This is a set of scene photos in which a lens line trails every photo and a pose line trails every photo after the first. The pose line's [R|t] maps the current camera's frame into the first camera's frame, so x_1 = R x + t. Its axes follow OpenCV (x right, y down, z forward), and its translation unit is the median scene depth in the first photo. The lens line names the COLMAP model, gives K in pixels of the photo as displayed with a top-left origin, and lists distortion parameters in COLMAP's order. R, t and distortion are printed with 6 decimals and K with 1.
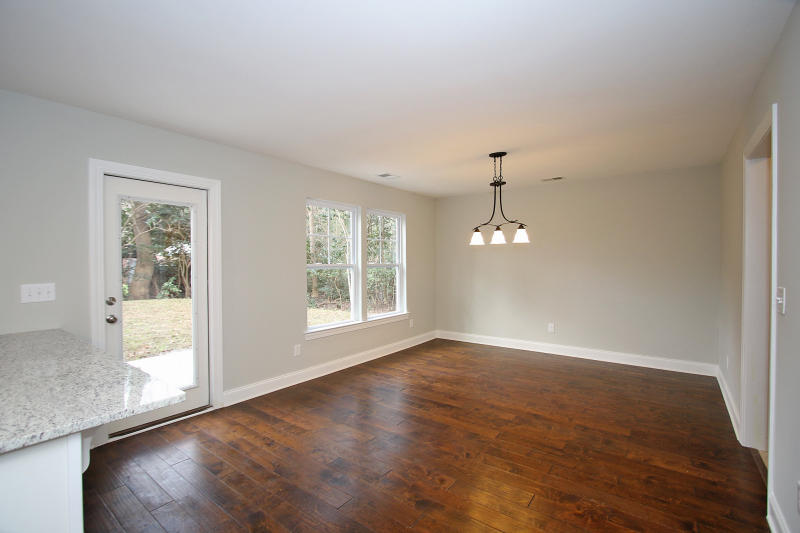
lens RADIAL K [[365.2, 0, 400.0], [0, 365.2, 266.5], [0, 0, 1]] dist [-0.010185, 0.000517]
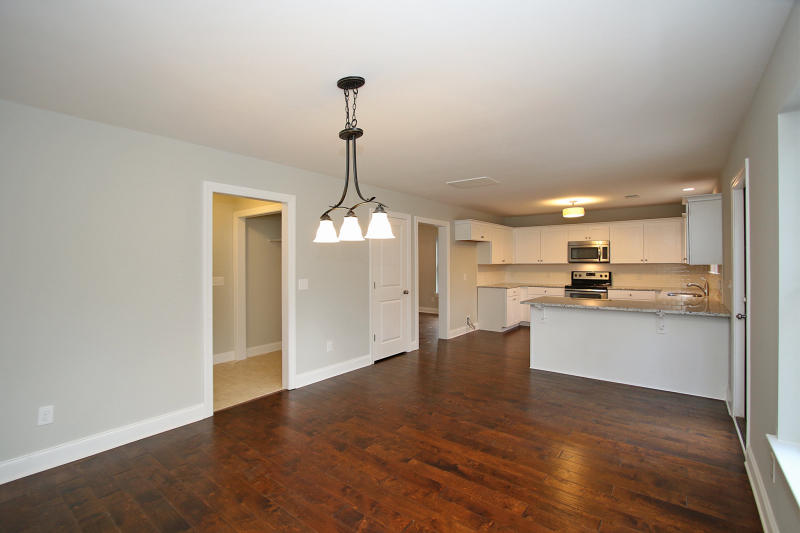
lens RADIAL K [[369.5, 0, 400.0], [0, 369.5, 262.1], [0, 0, 1]] dist [-0.017916, -0.000077]
pose [[-0.999848, 0.006941, 0.016017, 0.185370], [0.007181, 0.999862, 0.015003, -0.037057], [-0.015910, 0.015116, -0.999759, 1.577635]]
